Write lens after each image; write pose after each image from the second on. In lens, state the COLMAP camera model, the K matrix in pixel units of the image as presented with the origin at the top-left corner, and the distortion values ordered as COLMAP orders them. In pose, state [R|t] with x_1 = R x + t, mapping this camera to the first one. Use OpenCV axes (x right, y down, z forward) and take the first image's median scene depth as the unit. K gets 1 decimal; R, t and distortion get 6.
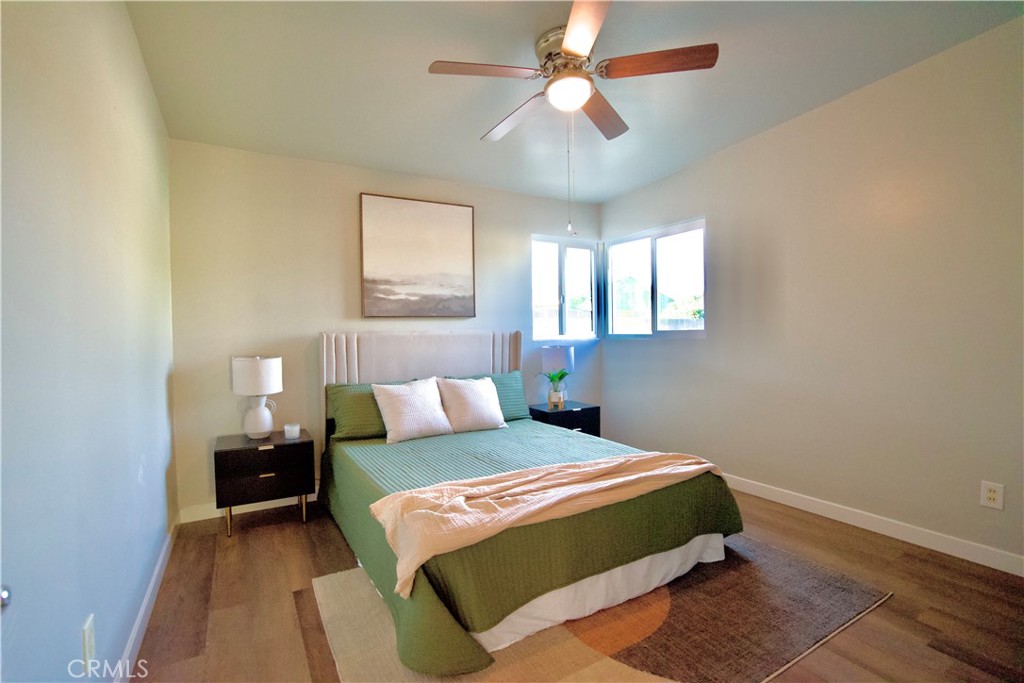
lens RADIAL K [[473.2, 0, 515.6], [0, 473.2, 338.4], [0, 0, 1]] dist [-0.047932, 0.016424]
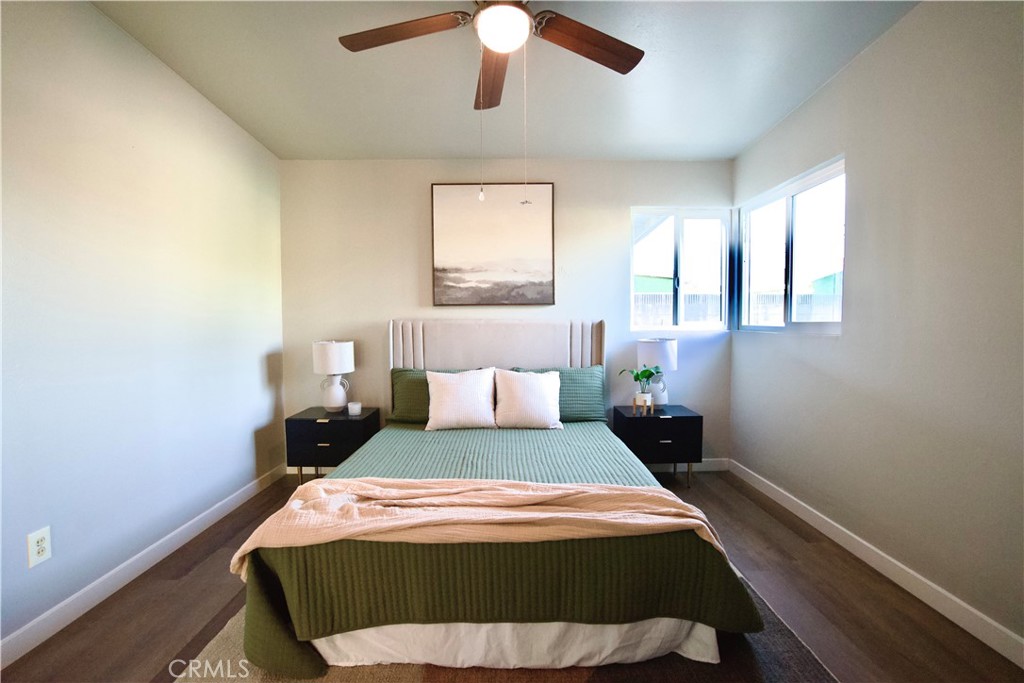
lens RADIAL K [[473.2, 0, 511.2], [0, 473.2, 340.4], [0, 0, 1]] dist [-0.047932, 0.016424]
pose [[0.866805, 0.032563, -0.497582, 0.360553], [-0.015937, 0.999165, 0.037625, -0.010651], [0.498392, -0.024684, 0.866600, 0.198341]]
